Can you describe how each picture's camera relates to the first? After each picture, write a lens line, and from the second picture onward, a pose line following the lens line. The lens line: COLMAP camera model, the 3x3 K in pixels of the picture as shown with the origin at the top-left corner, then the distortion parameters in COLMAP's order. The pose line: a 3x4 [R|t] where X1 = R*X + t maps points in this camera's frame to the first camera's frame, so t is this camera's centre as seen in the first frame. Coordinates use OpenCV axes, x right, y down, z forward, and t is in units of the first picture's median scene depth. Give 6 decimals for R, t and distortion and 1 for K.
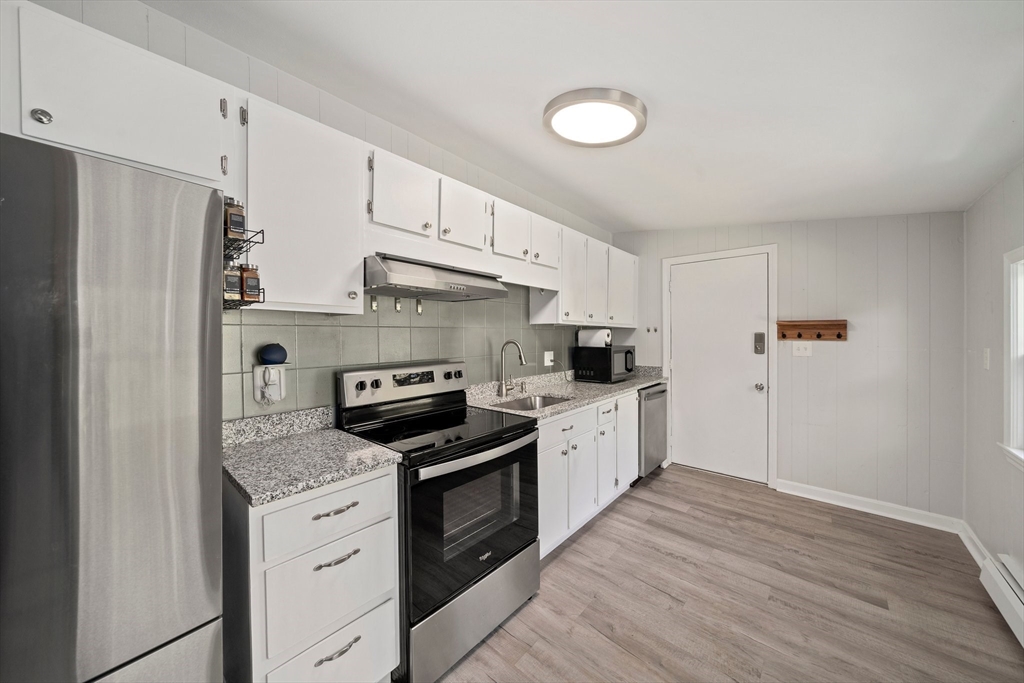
lens RADIAL K [[354.9, 0, 509.6], [0, 354.9, 335.1], [0, 0, 1]] dist [-0.002909, 0.000052]
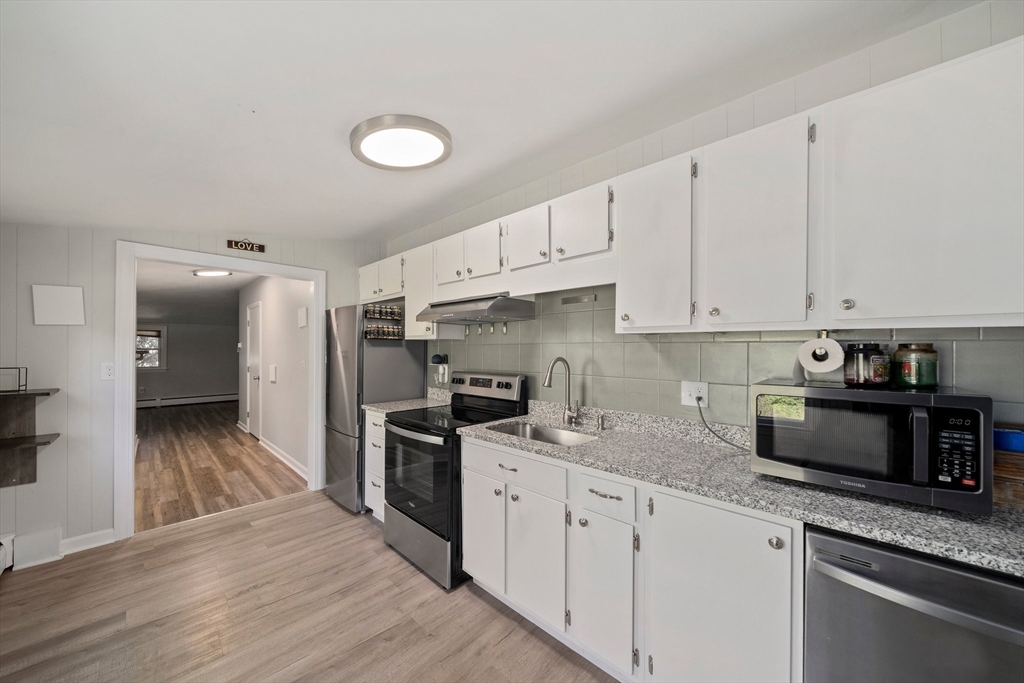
lens RADIAL K [[354.9, 0, 514.7], [0, 354.9, 351.1], [0, 0, 1]] dist [-0.002909, 0.000052]
pose [[-0.027415, 0.006423, -0.999604, 1.164625], [-0.004789, 0.999967, 0.006557, -0.006996], [0.999613, 0.004967, -0.027383, 1.255481]]
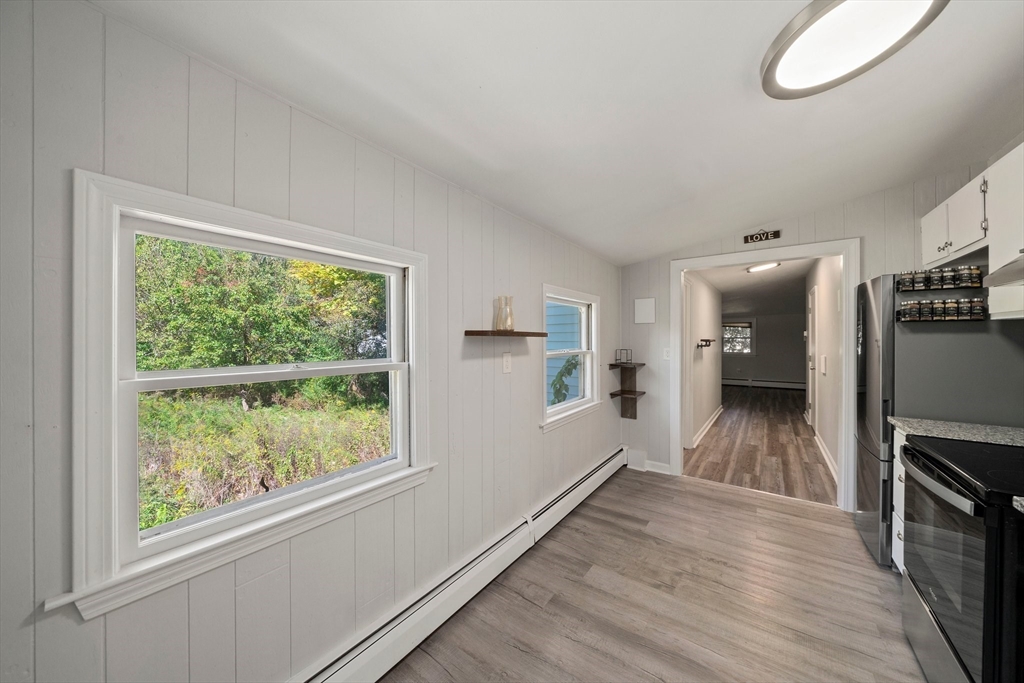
lens RADIAL K [[354.9, 0, 522.0], [0, 354.9, 341.9], [0, 0, 1]] dist [-0.002909, 0.000052]
pose [[-0.992125, 0.006698, -0.125072, 0.886463], [0.005149, 0.999906, 0.012704, -0.007388], [0.125145, 0.011960, -0.992066, 1.487467]]
